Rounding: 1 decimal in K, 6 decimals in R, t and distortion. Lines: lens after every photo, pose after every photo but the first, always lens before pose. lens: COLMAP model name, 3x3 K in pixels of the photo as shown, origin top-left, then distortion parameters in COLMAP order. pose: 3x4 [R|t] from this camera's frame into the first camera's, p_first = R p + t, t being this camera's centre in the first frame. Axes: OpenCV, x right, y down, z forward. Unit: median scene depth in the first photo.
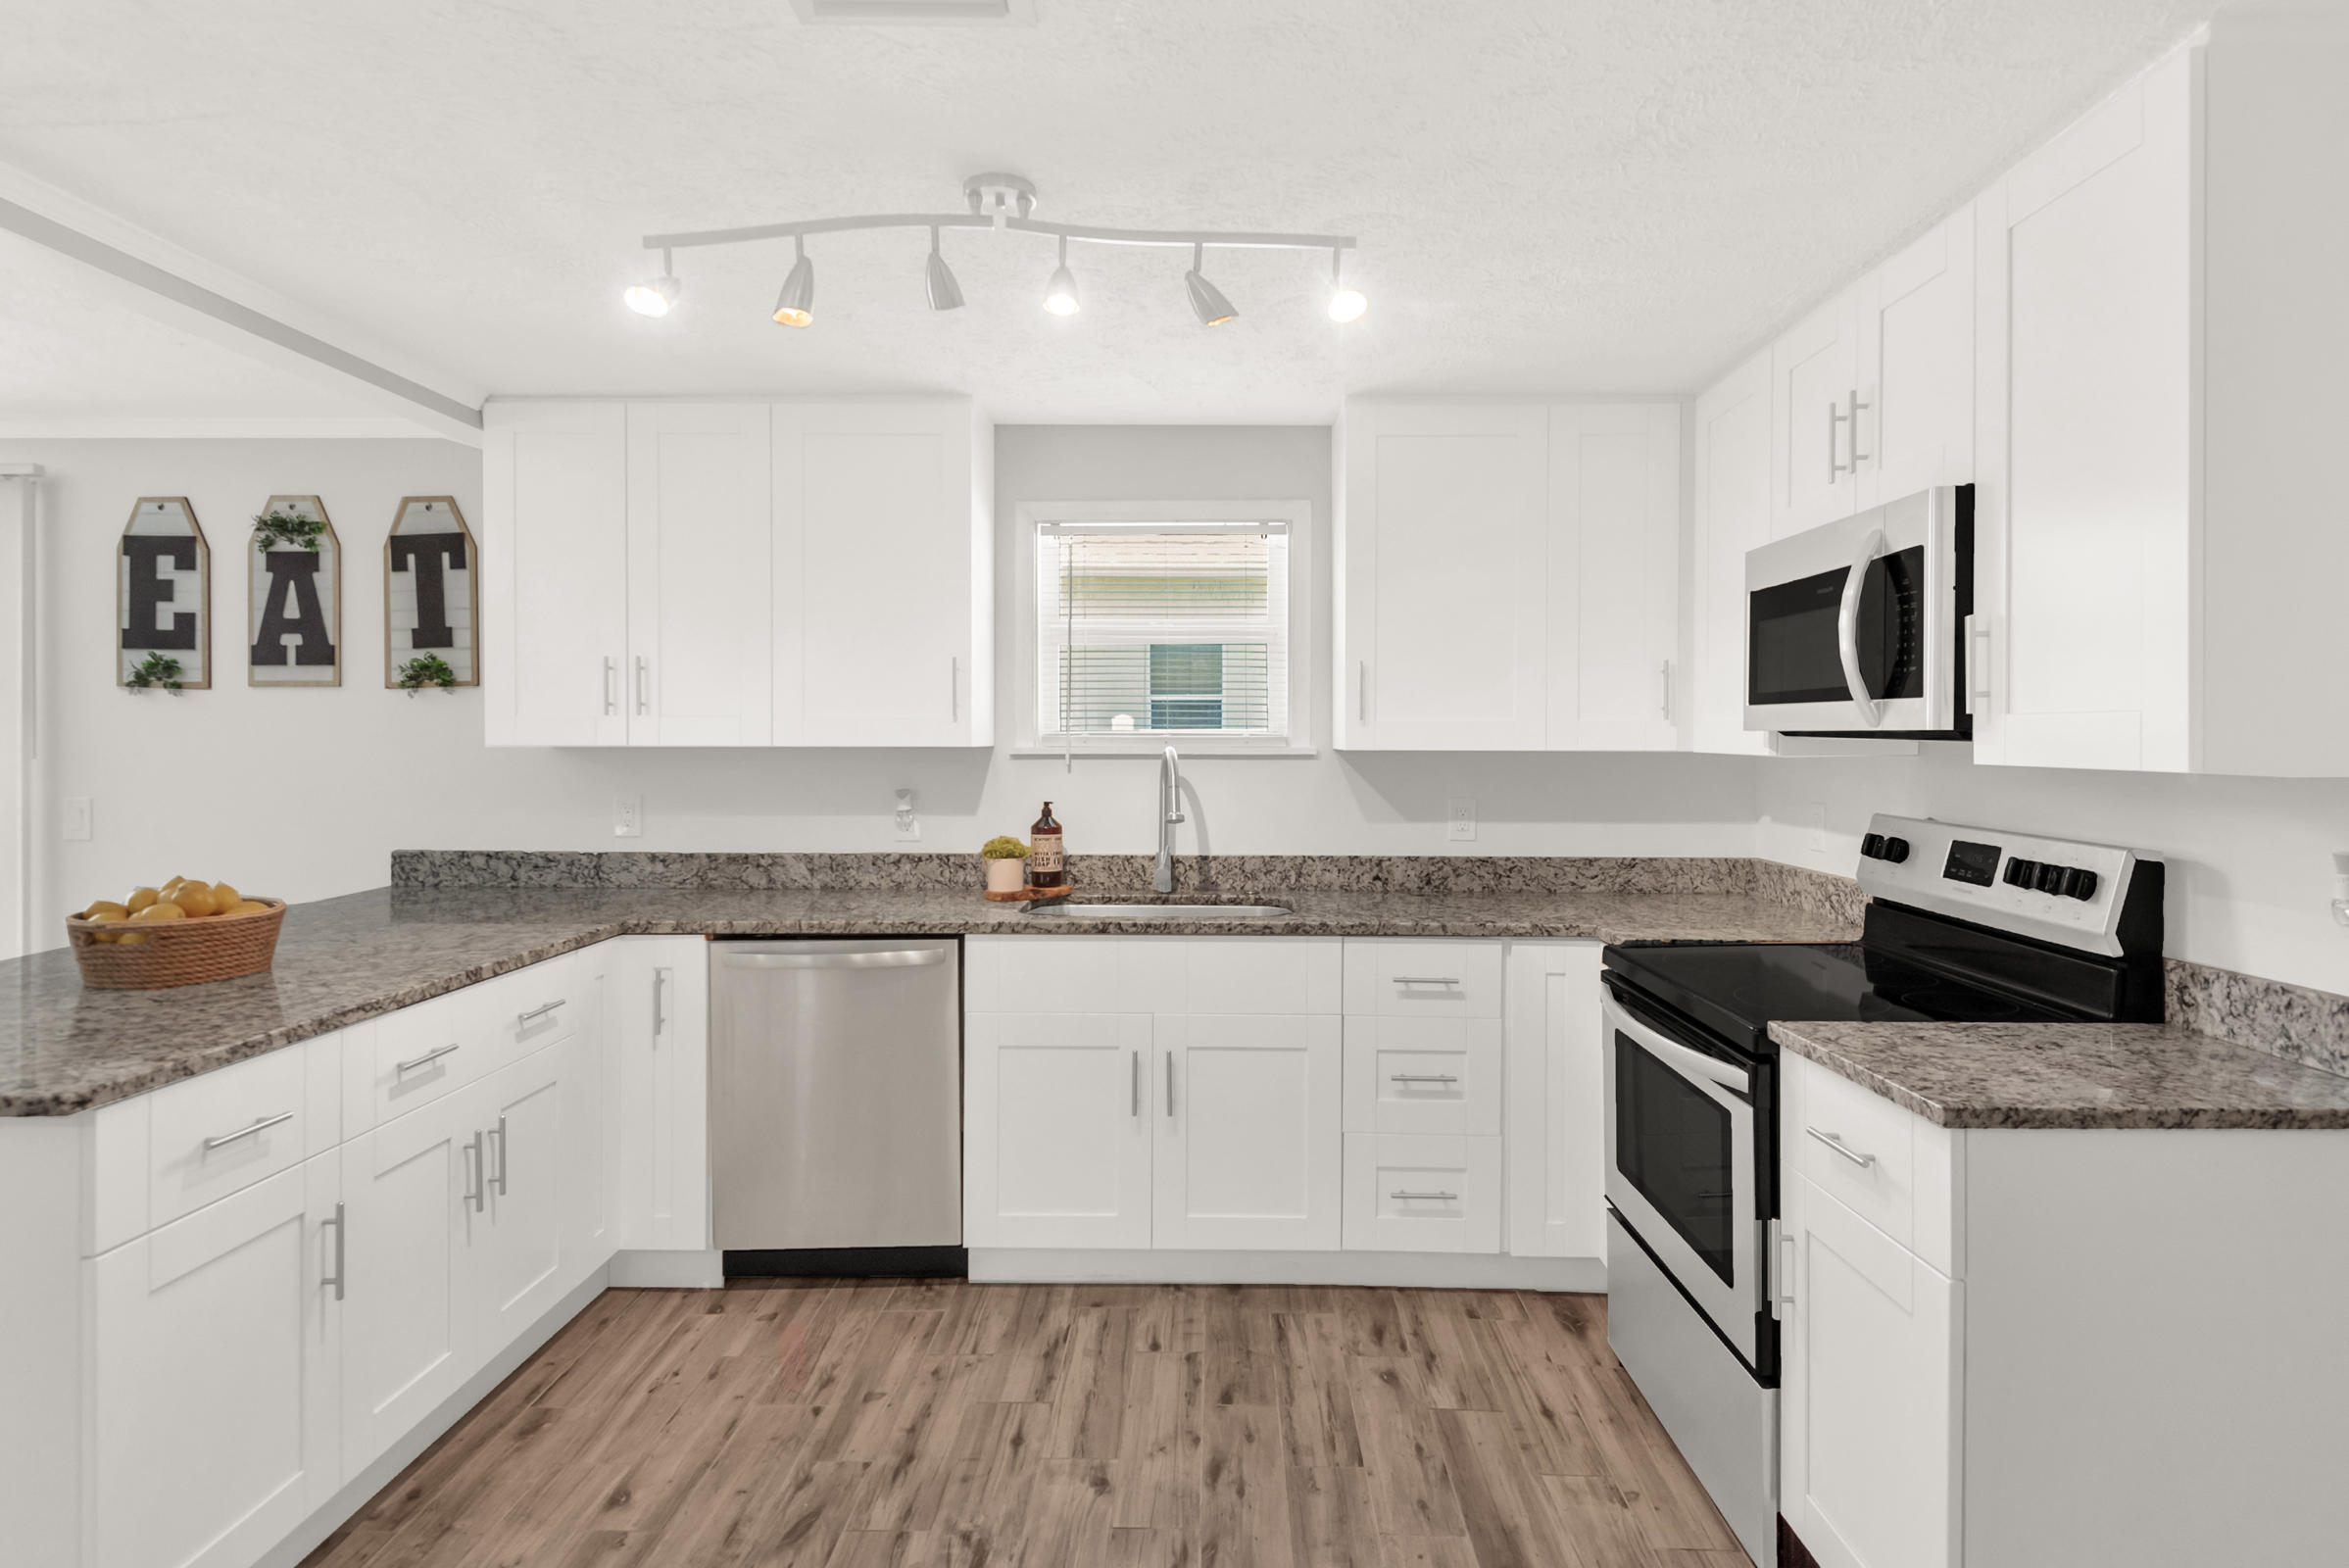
lens RADIAL K [[1254.1, 0, 1204.5], [0, 1254.1, 744.4], [0, 0, 1]] dist [0.028653, -0.020726]
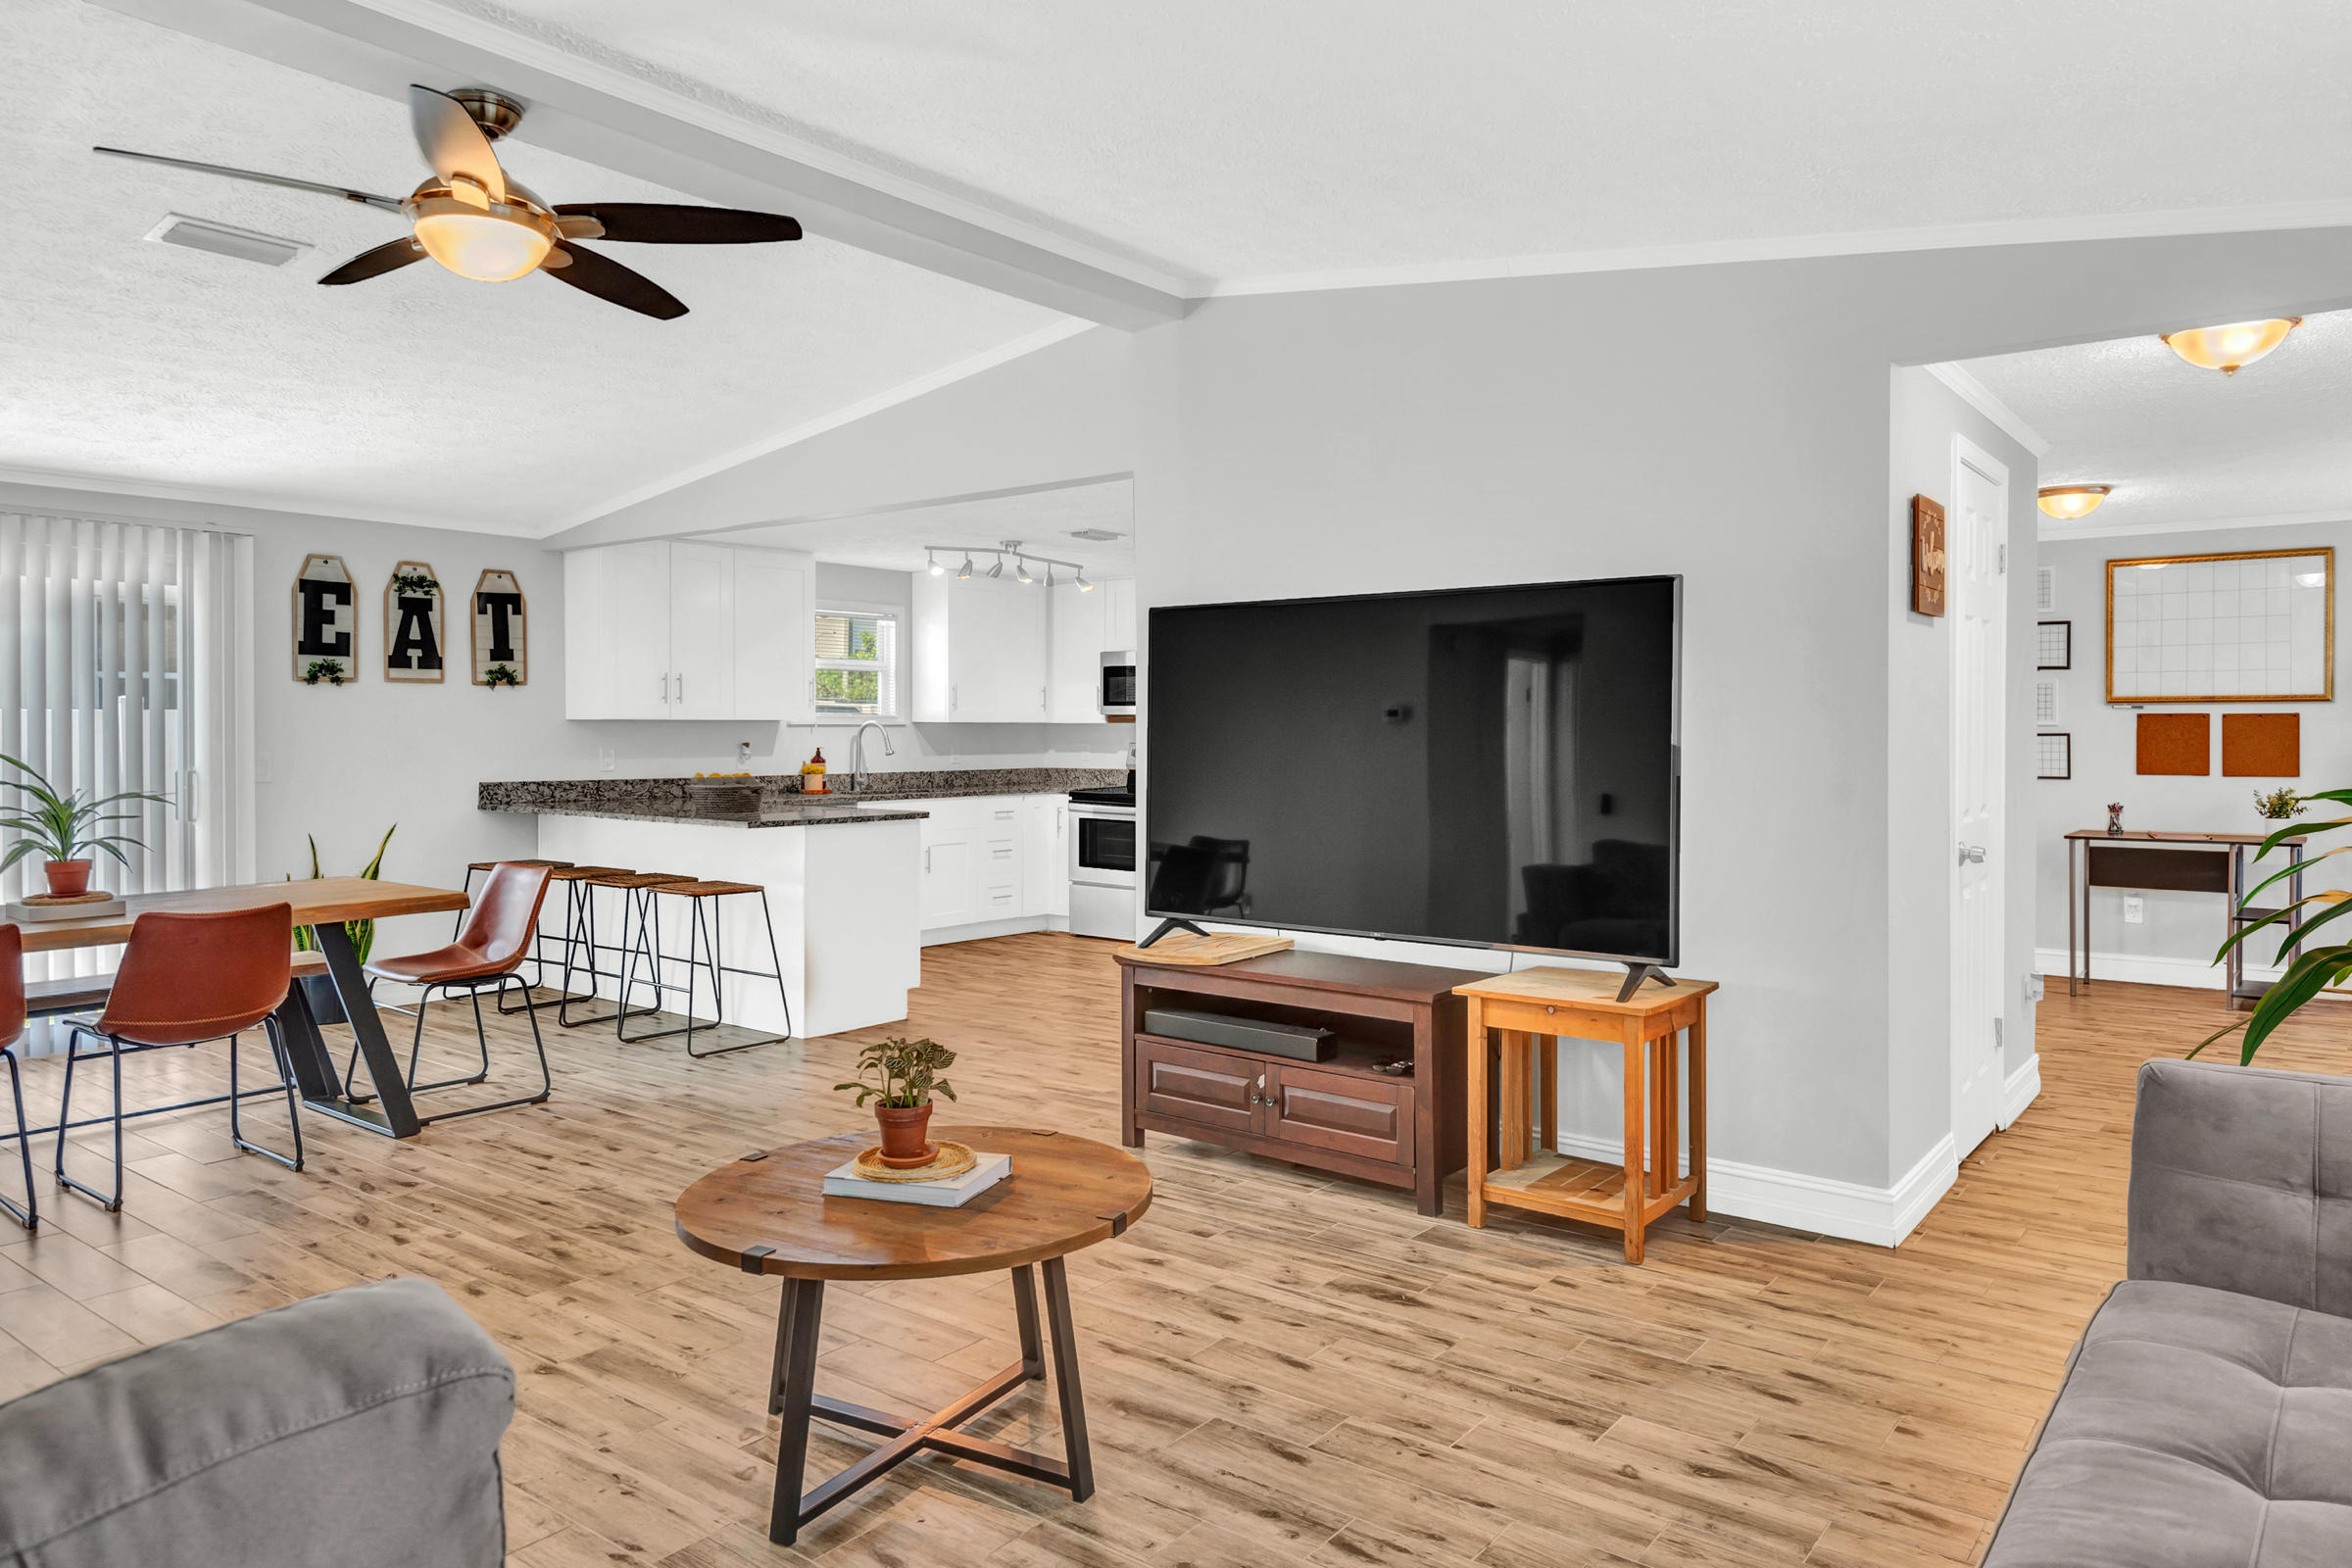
lens RADIAL K [[1475.2, 0, 1227.4], [0, 1475.2, 748.8], [0, 0, 1]] dist [-0.001537, -0.002230]
pose [[0.588194, -0.013179, 0.808612, -1.636635], [0.004009, 0.999902, 0.013381, 0.017970], [-0.808710, -0.004629, 0.588189, -0.935859]]
